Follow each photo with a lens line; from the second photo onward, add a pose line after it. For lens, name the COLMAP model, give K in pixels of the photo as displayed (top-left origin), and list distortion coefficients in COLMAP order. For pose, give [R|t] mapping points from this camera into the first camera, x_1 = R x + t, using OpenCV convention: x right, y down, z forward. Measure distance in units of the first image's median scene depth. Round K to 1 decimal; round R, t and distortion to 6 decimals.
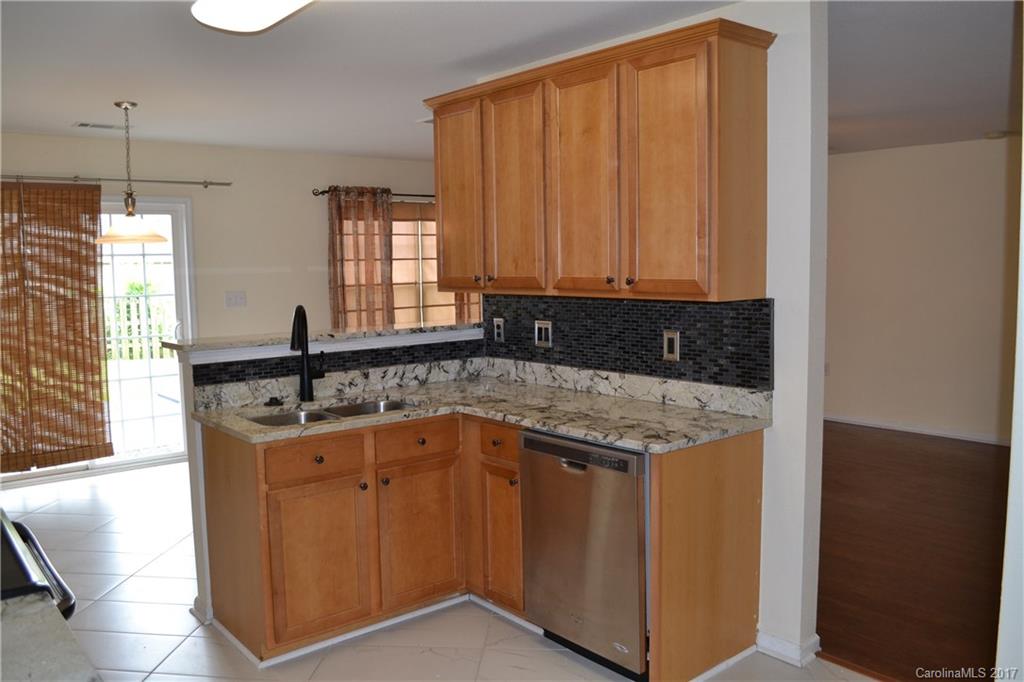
lens RADIAL K [[818.3, 0, 512.0], [0, 818.3, 341.0], [0, 0, 1]] dist [-0.071957, 0.002434]
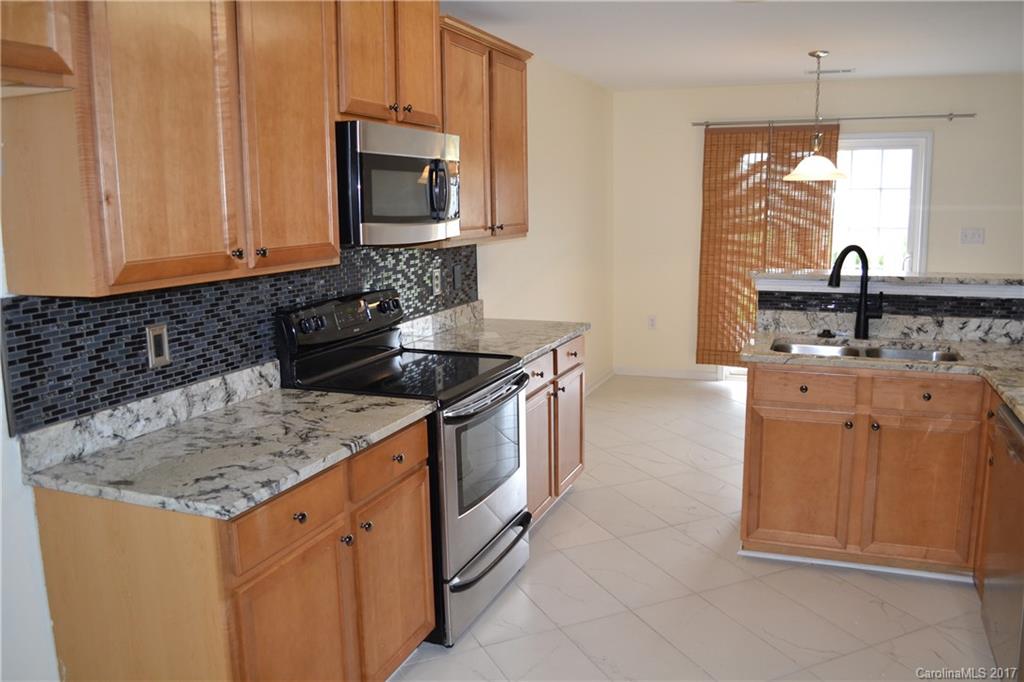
lens RADIAL K [[818.3, 0, 512.0], [0, 818.3, 341.0], [0, 0, 1]] dist [-0.071957, 0.002434]
pose [[0.487677, 0.156378, -0.858905, 0.379037], [-0.077593, 0.987697, 0.135771, -0.025477], [0.869569, 0.000432, 0.493811, 0.103002]]
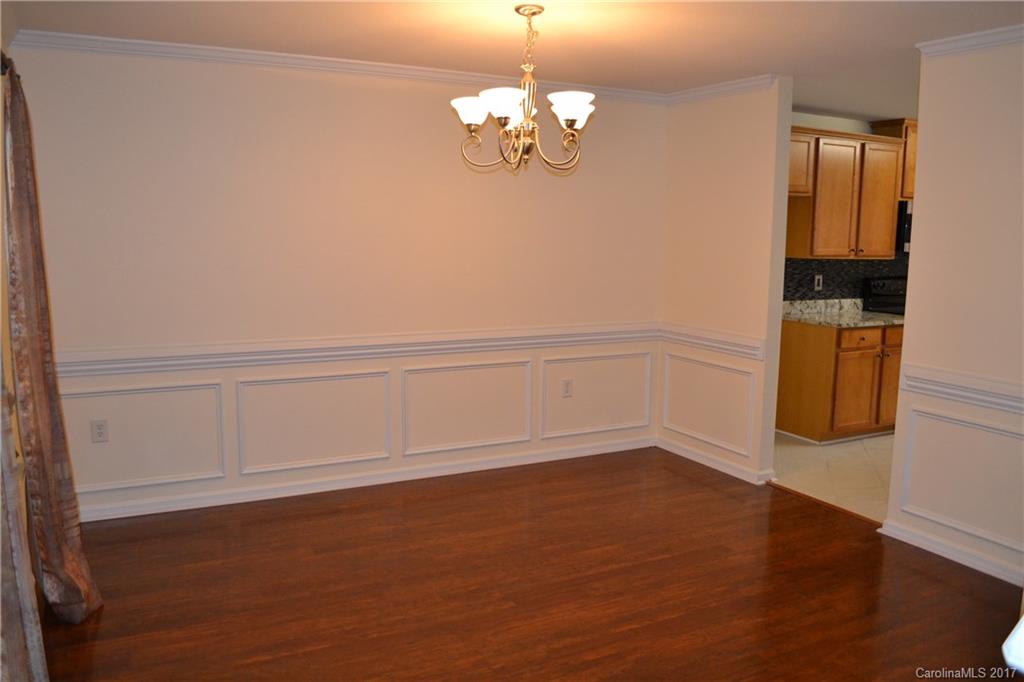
lens RADIAL K [[818.3, 0, 512.0], [0, 818.3, 341.0], [0, 0, 1]] dist [-0.071957, 0.002434]
pose [[-0.198835, 0.147089, -0.968932, 1.499458], [-0.105528, 0.979711, 0.170381, -0.019042], [0.974335, 0.136127, -0.179279, -0.130577]]
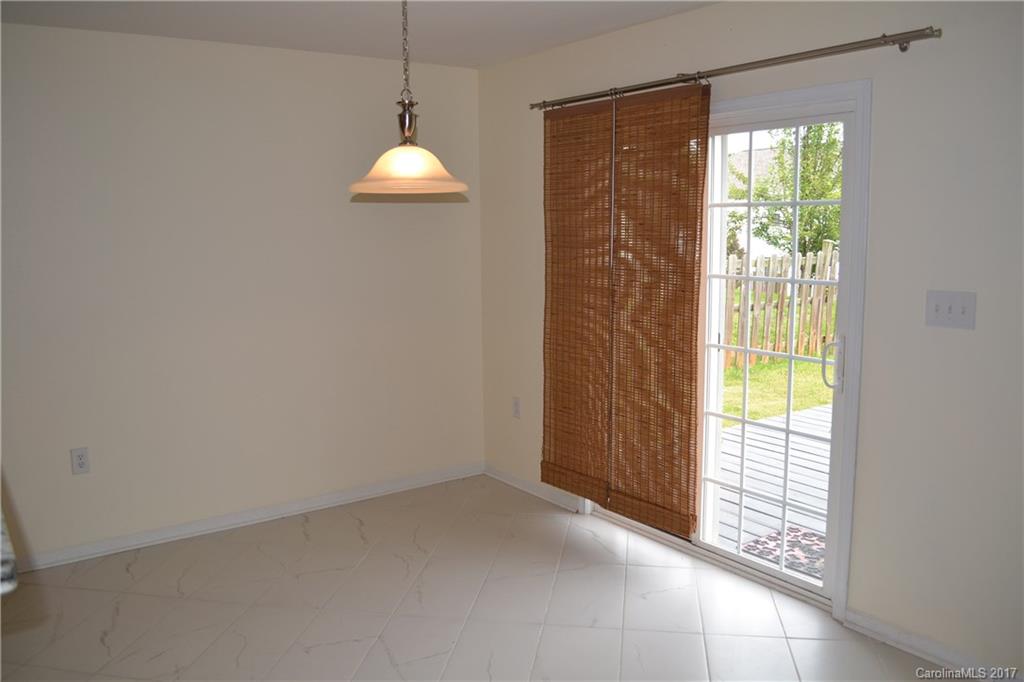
lens RADIAL K [[818.3, 0, 512.0], [0, 818.3, 341.0], [0, 0, 1]] dist [-0.071957, 0.002434]
pose [[-0.074637, 0.158684, -0.984504, 0.143363], [-0.080501, 0.983077, 0.164557, -0.143203], [0.993956, 0.091536, -0.060599, 1.352095]]
